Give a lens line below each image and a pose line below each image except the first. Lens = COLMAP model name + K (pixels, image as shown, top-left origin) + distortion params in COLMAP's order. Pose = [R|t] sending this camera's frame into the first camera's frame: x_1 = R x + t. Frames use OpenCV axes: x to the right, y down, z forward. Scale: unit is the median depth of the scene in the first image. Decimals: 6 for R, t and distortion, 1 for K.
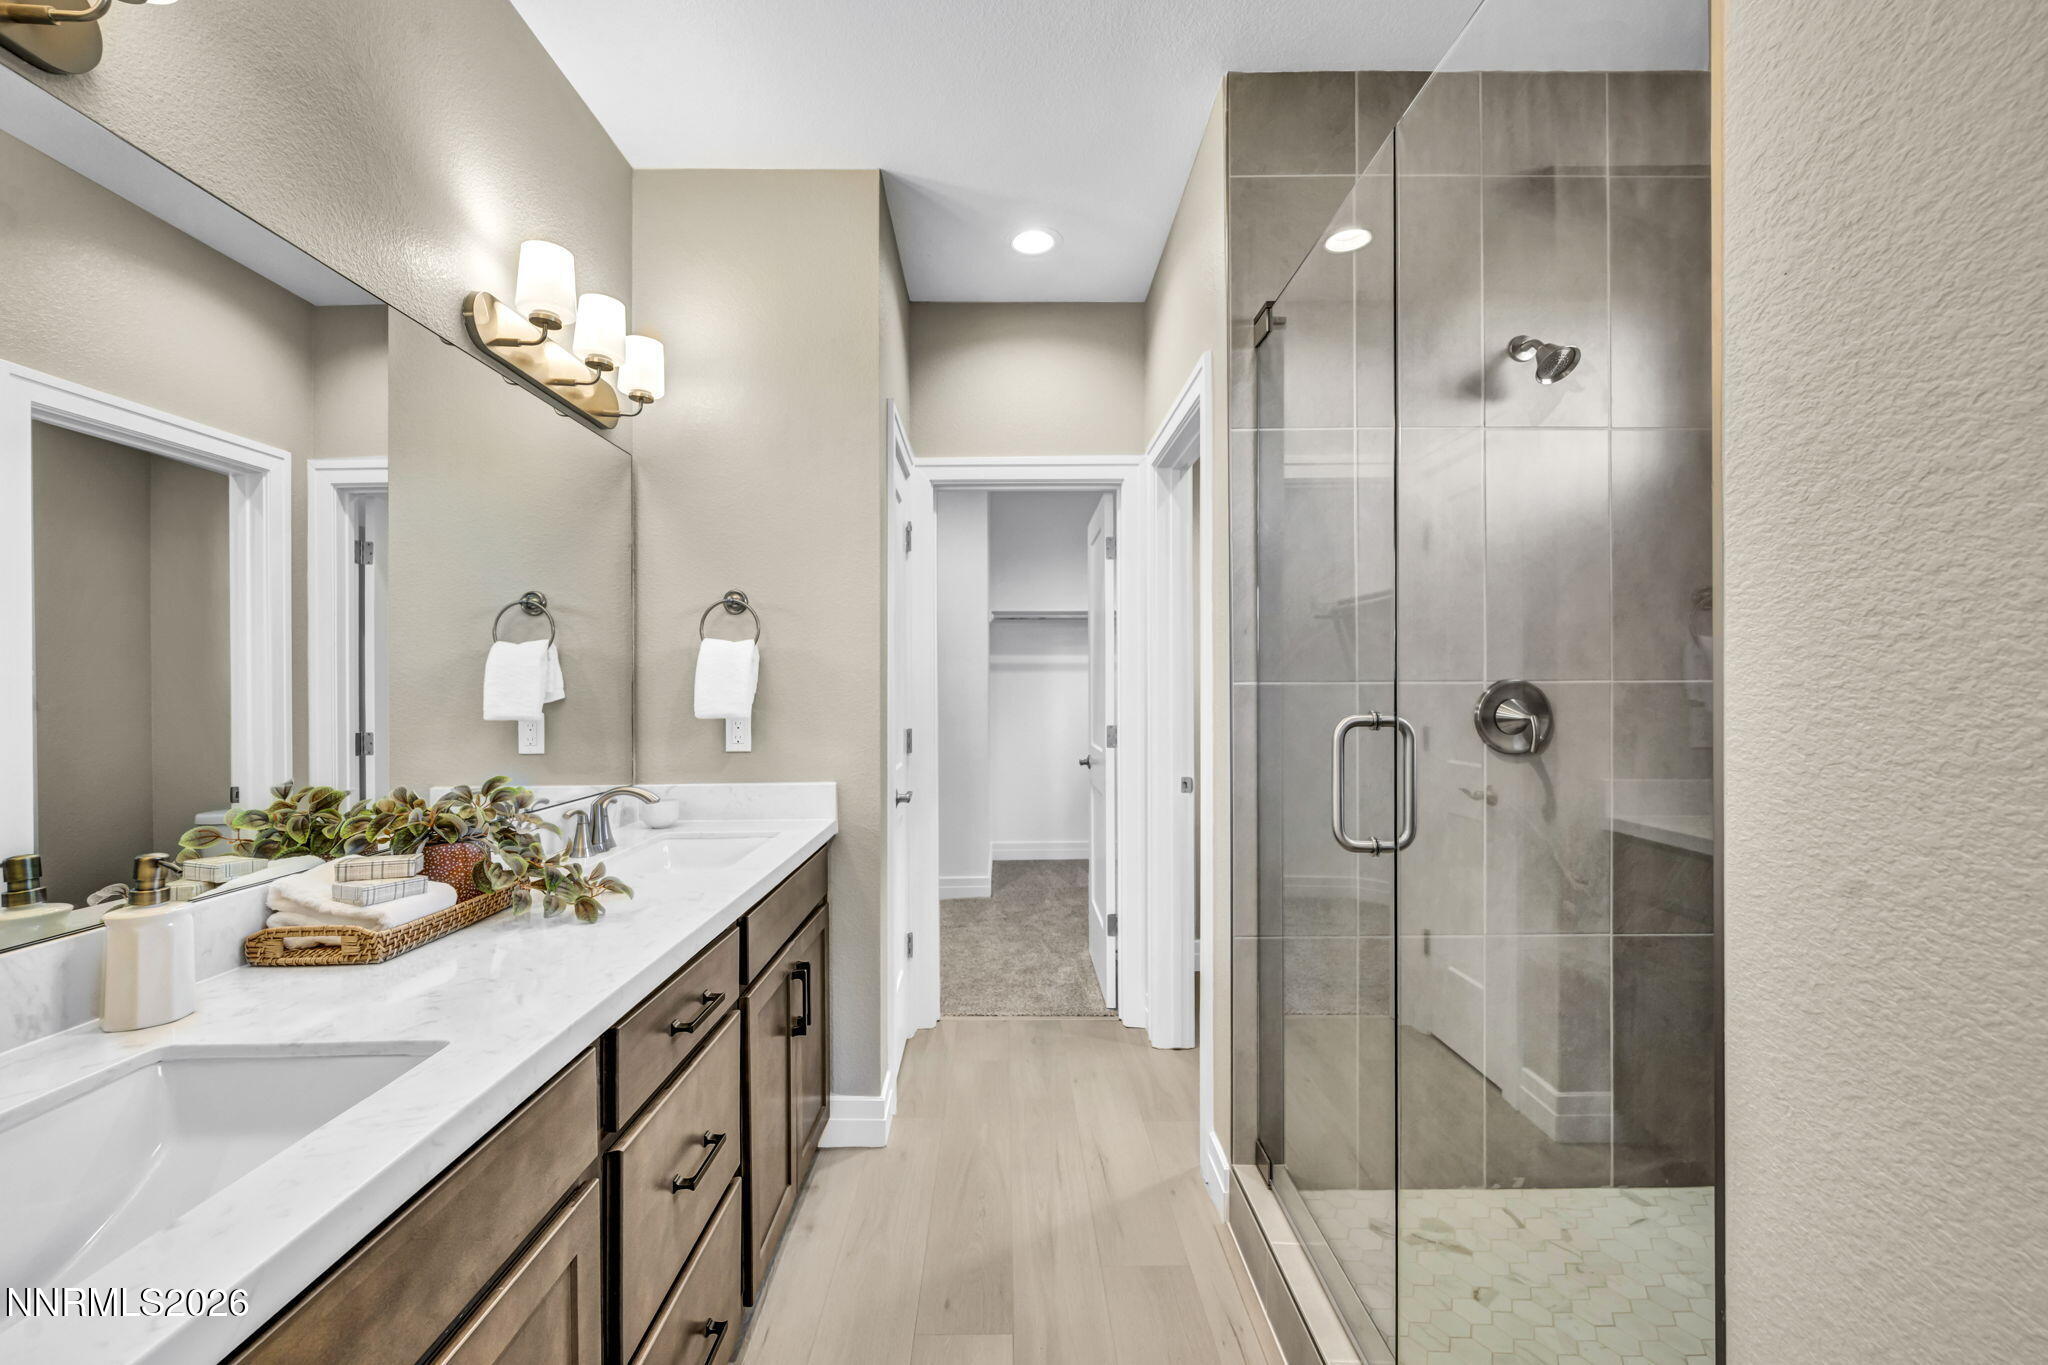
lens RADIAL K [[835.8, 0, 1033.1], [0, 835.8, 692.6], [0, 0, 1]] dist [0.000313, 0.000259]
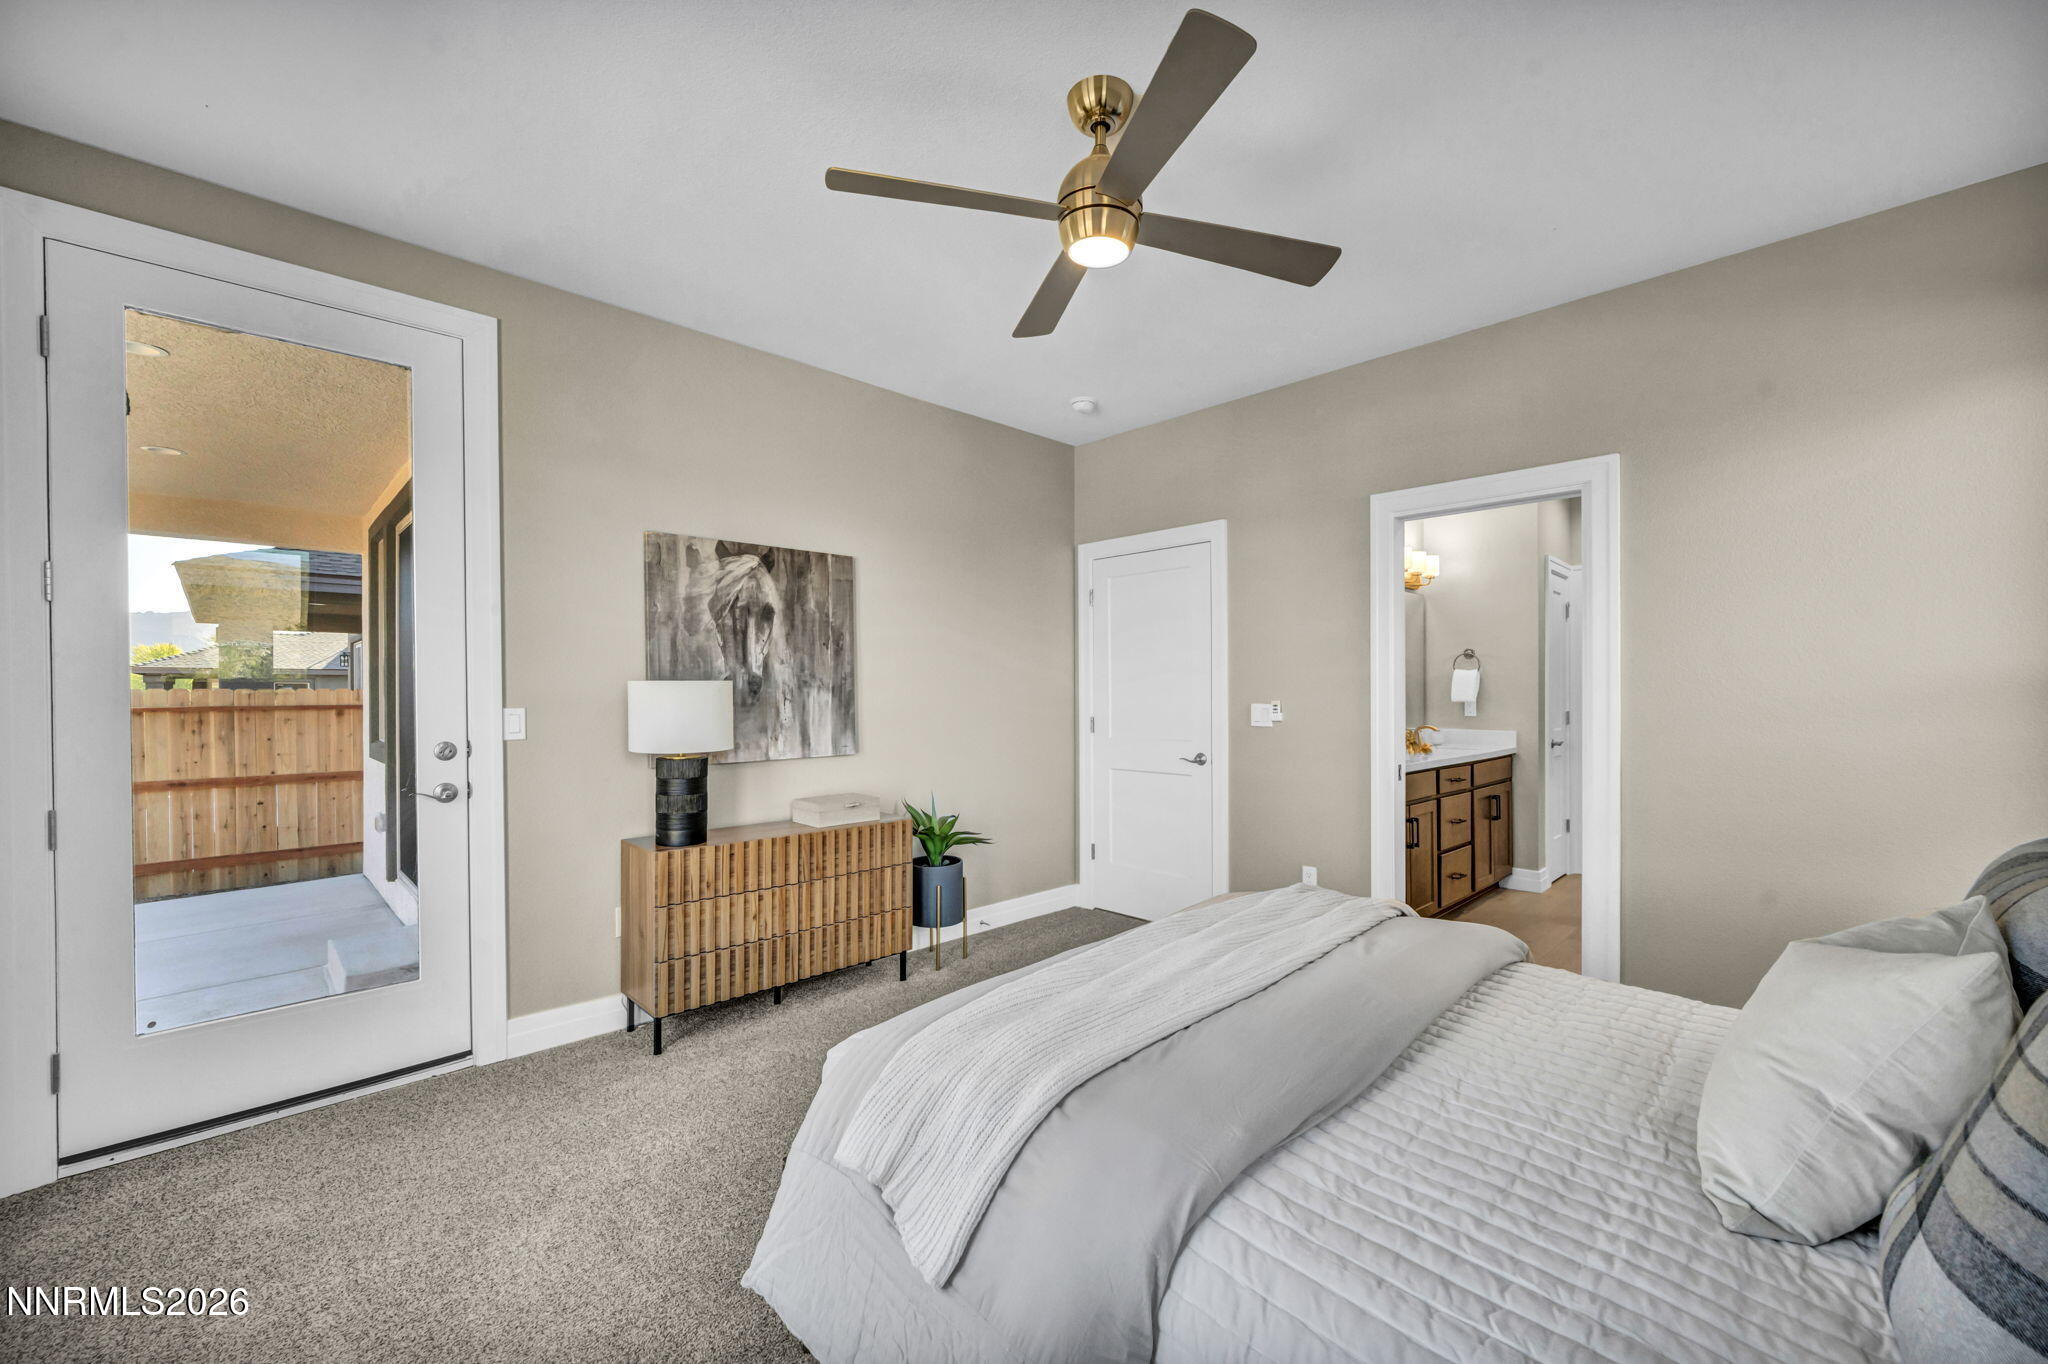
lens RADIAL K [[835.8, 0, 1033.1], [0, 835.8, 692.1], [0, 0, 1]] dist [0.000313, 0.000259]
pose [[0.683384, -0.001524, -0.730058, 2.362705], [0.001173, 0.999999, -0.000989, 0.014905], [0.730058, -0.000180, 0.683385, -6.785821]]
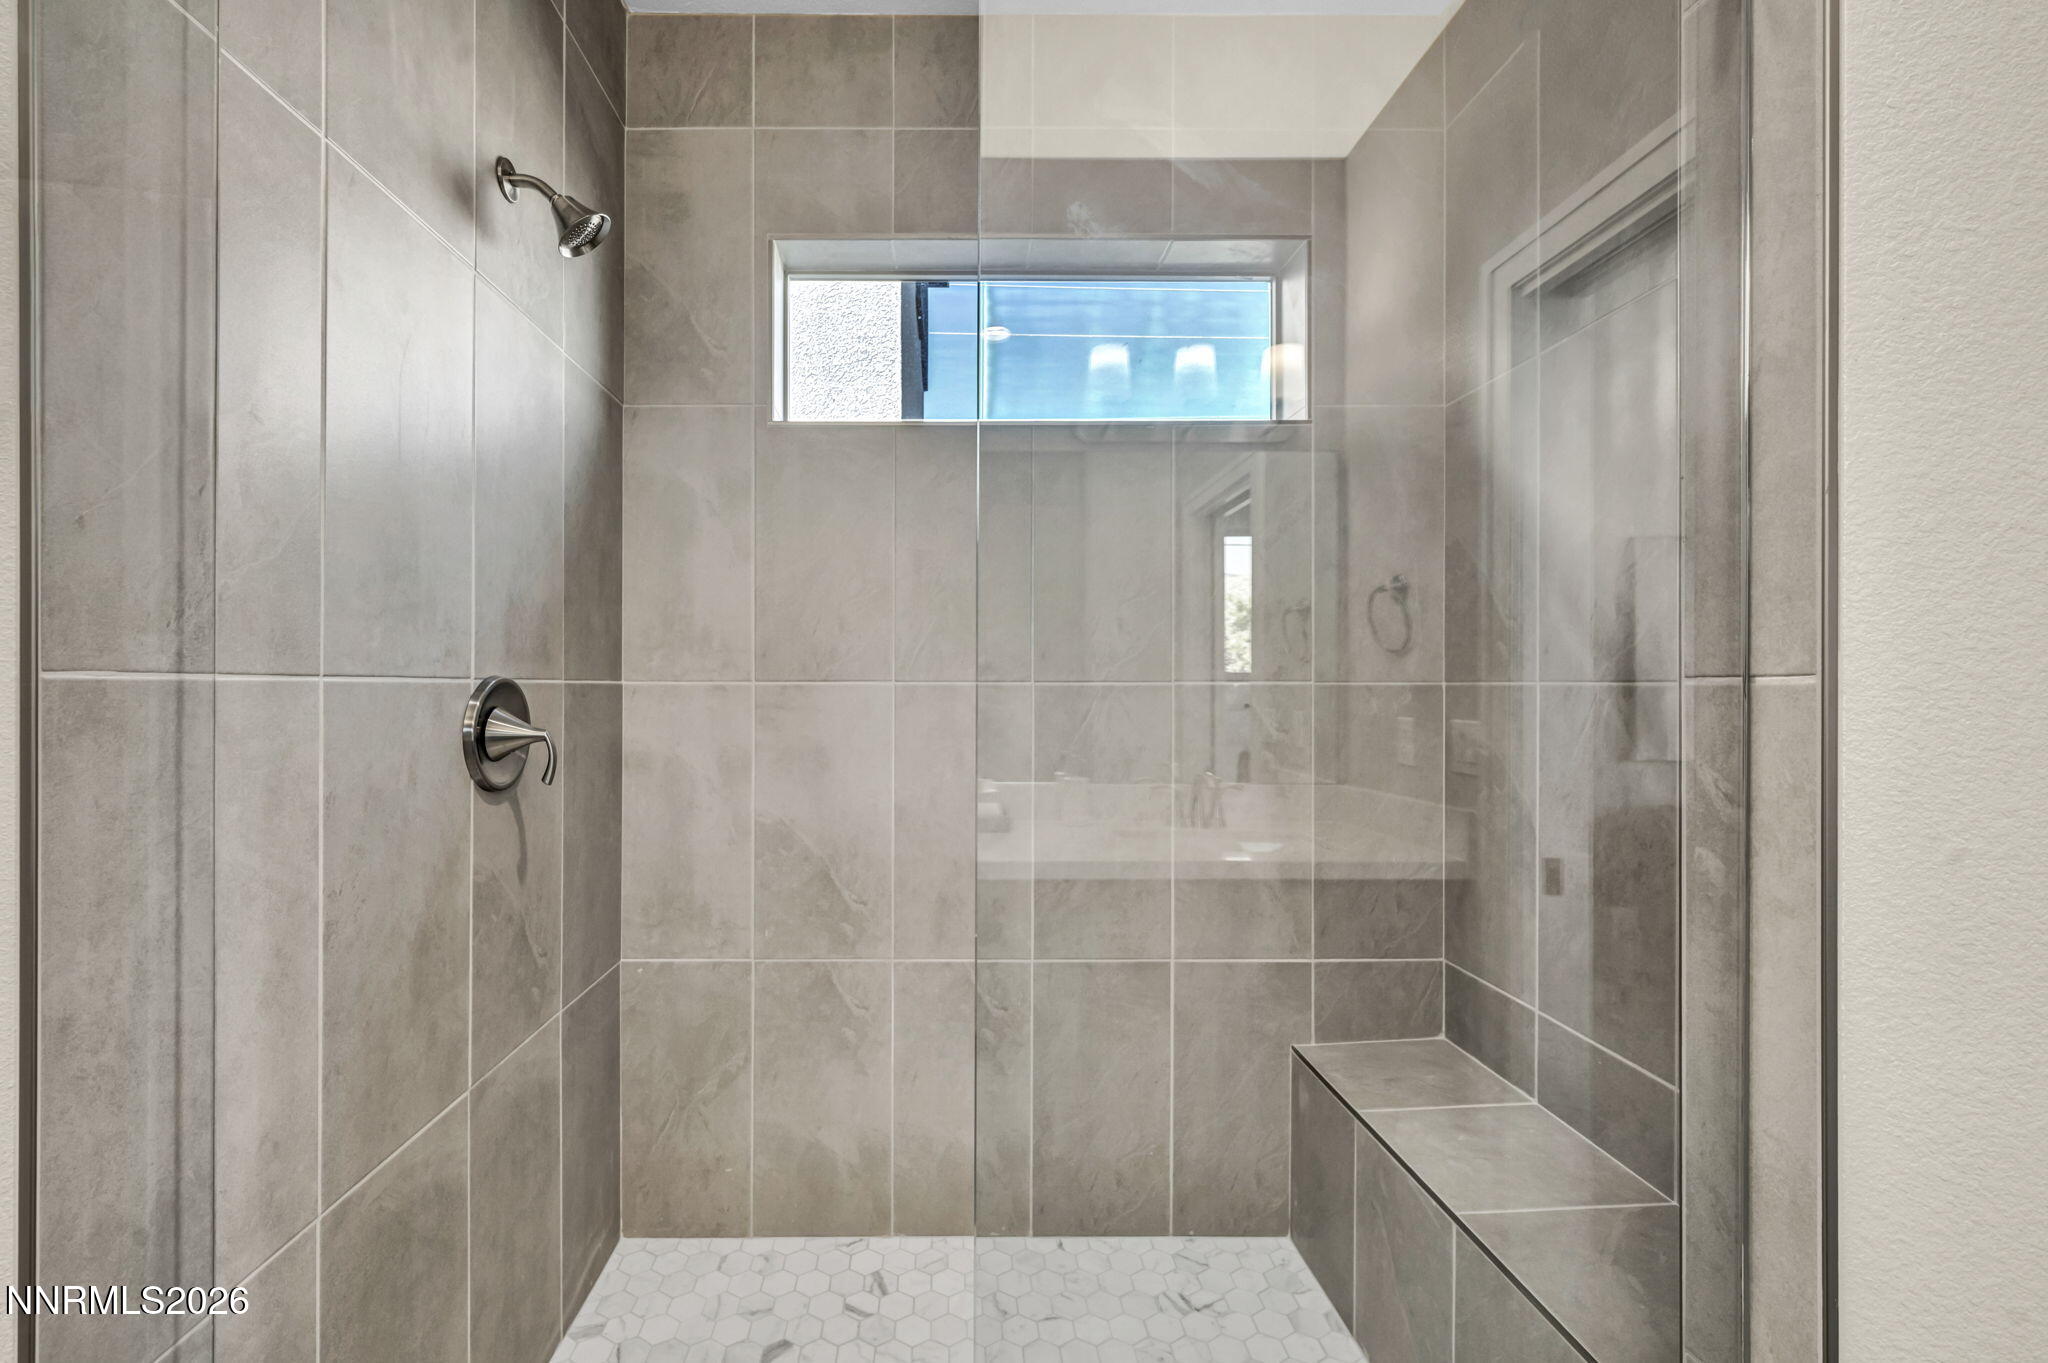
lens RADIAL K [[835.8, 0, 1033.1], [0, 835.8, 691.6], [0, 0, 1]] dist [0.000313, 0.000259]
pose [[0.031729, 0.001091, 0.999496, -0.255689], [0.004069, 0.999991, -0.001221, -0.007112], [-0.999488, 0.004106, 0.031725, 2.150750]]
